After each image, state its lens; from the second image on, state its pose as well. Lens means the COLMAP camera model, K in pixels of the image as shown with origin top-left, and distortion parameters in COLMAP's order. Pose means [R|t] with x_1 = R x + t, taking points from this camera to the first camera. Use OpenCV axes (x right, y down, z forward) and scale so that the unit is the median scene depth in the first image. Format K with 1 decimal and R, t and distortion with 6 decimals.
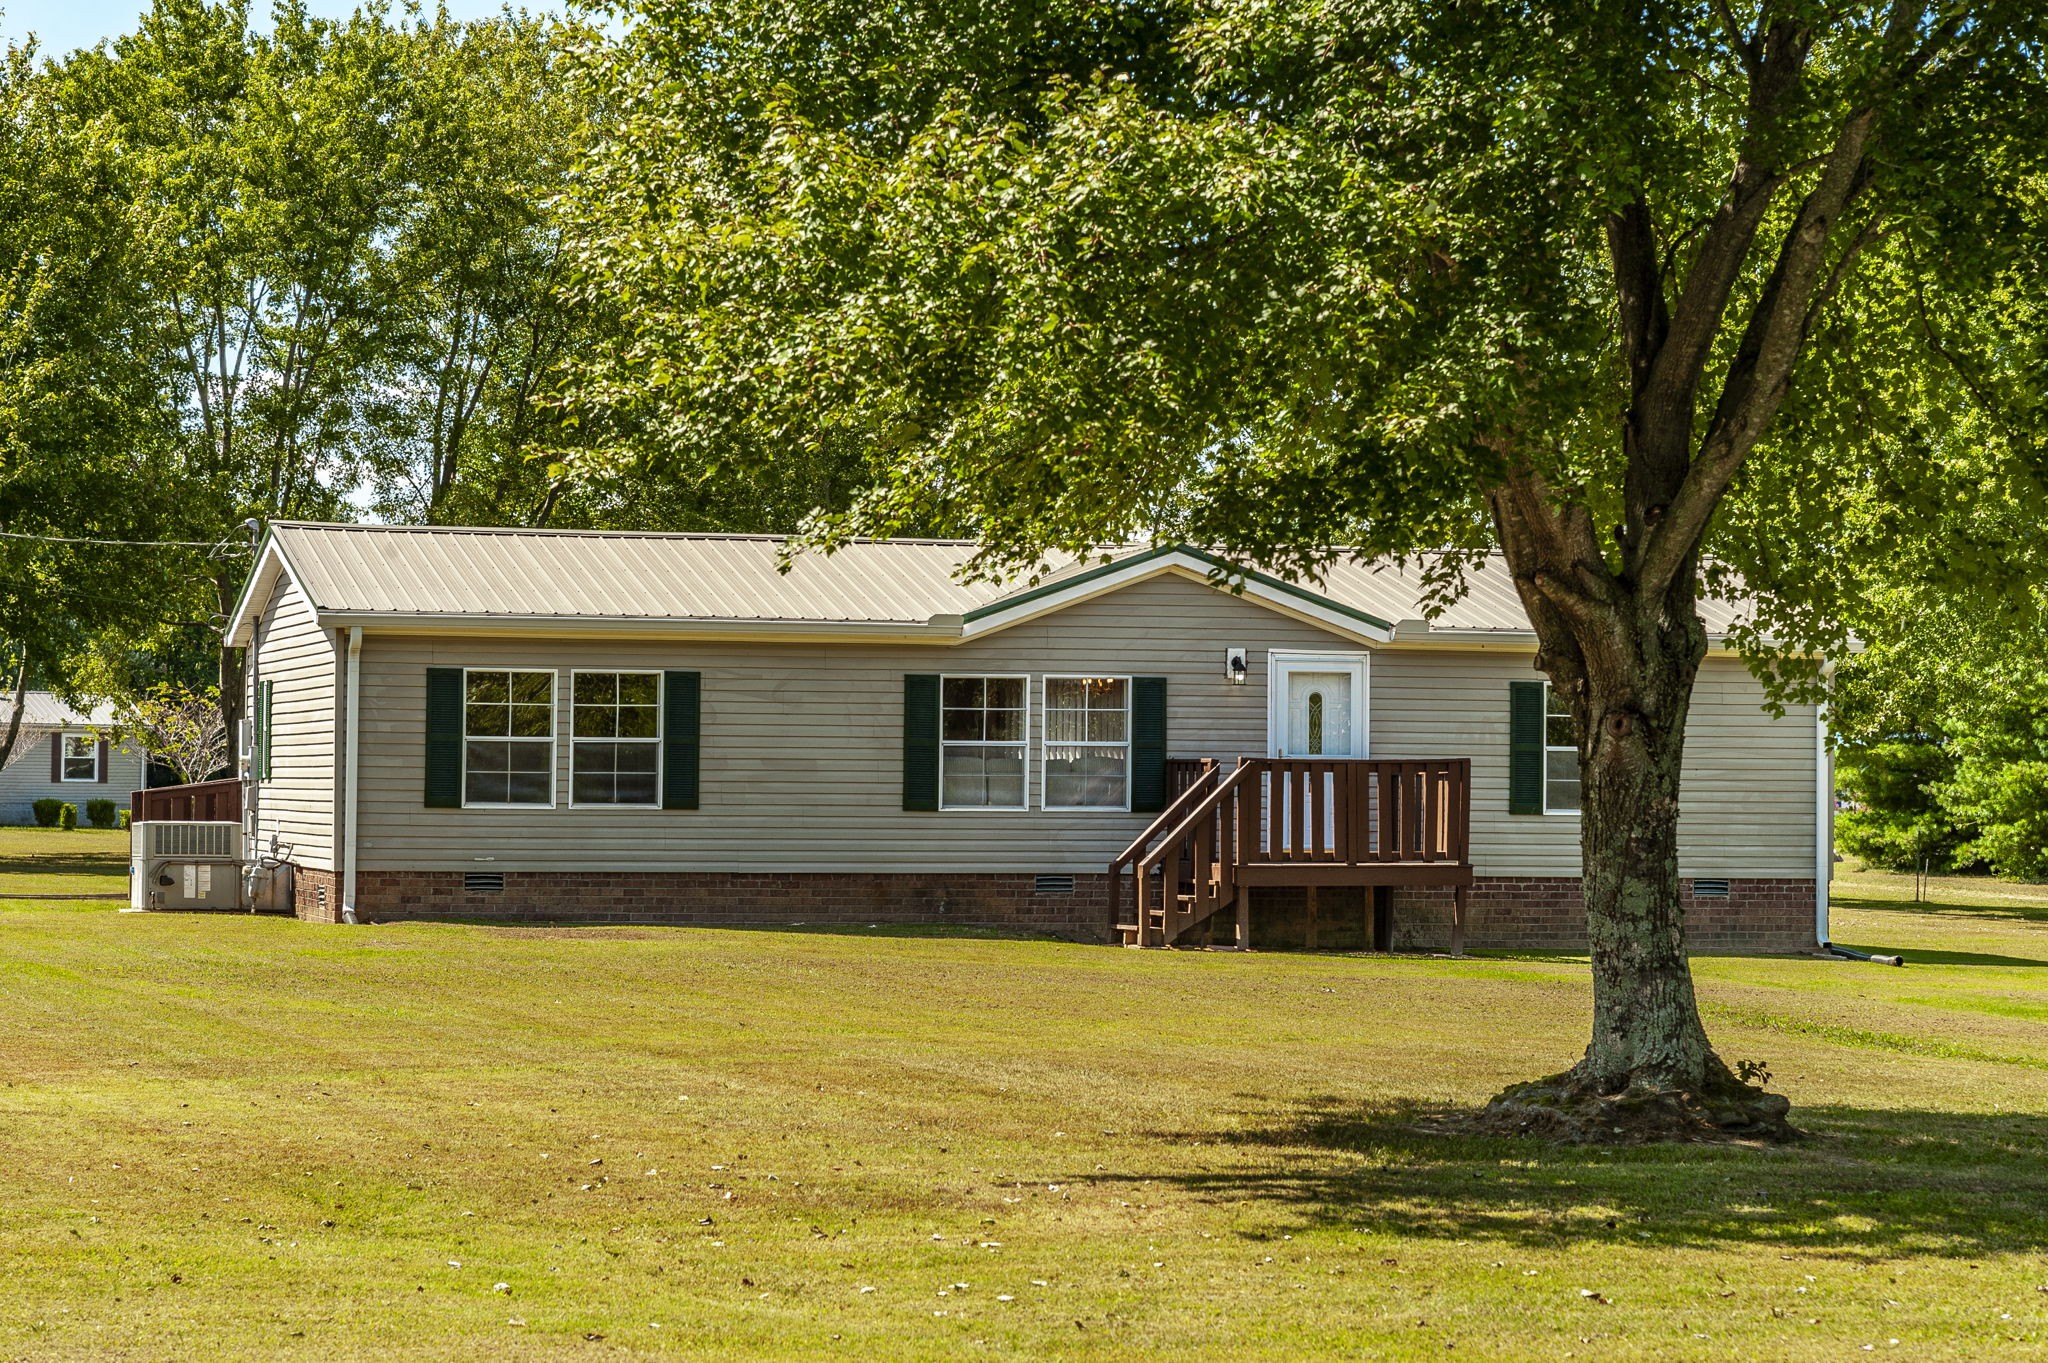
lens RADIAL K [[4708.6, 0, 1024.0], [0, 4708.6, 681.5], [0, 0, 1]] dist [0.155402, -0.157550]
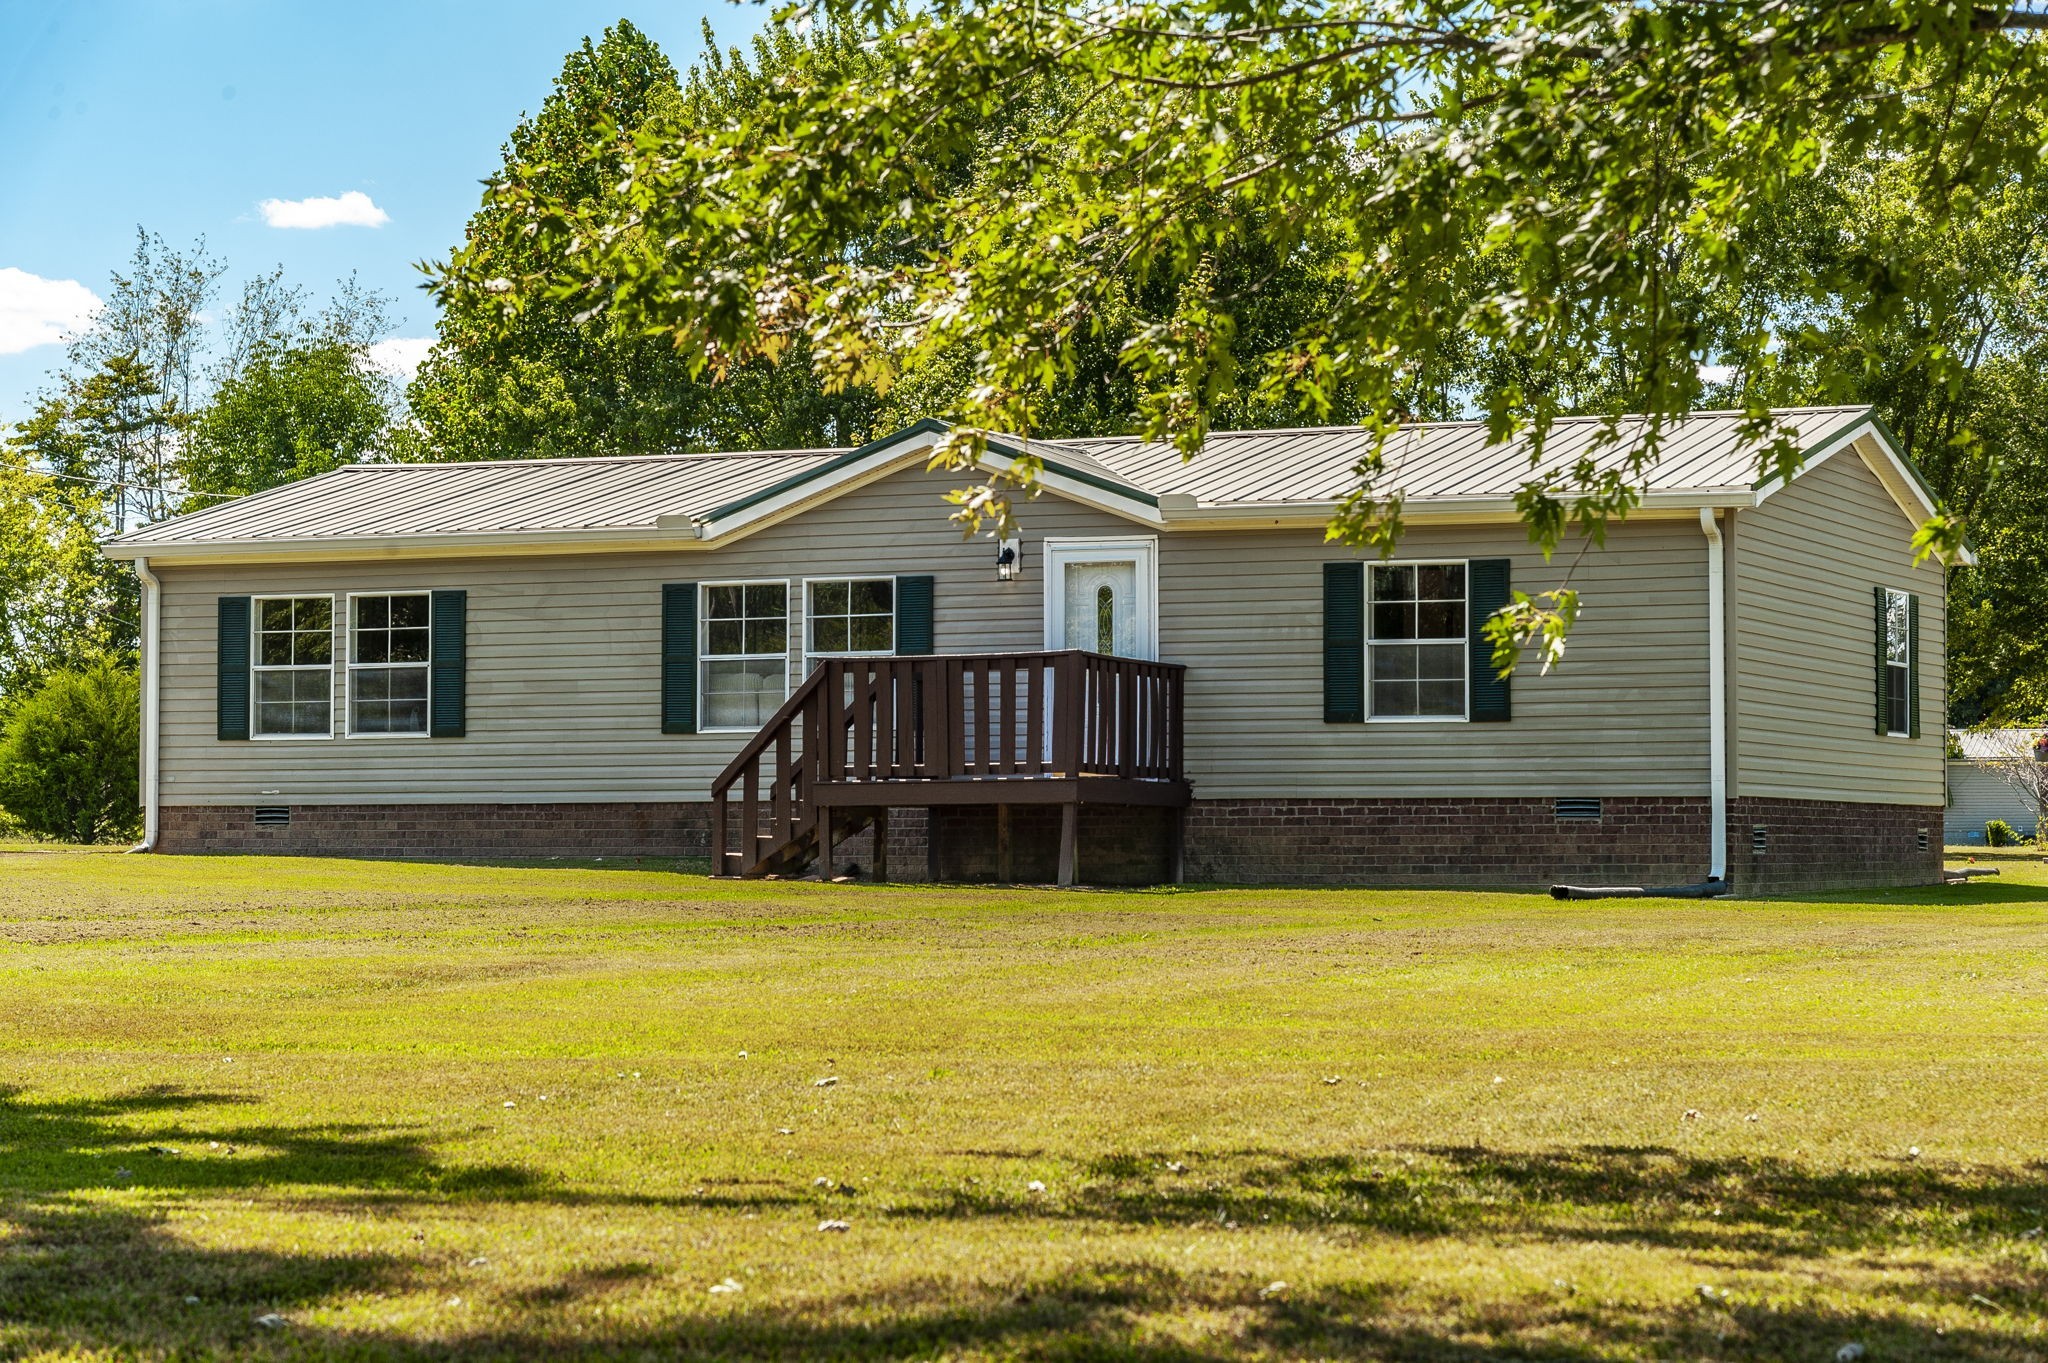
lens RADIAL K [[4708.6, 0, 1024.0], [0, 4708.6, 681.5], [0, 0, 1]] dist [0.155402, -0.157550]
pose [[0.779741, -0.033658, -0.625197, 0.601005], [0.022665, 0.999417, -0.025537, 0.042310], [0.625692, 0.005742, 0.780049, 0.332840]]
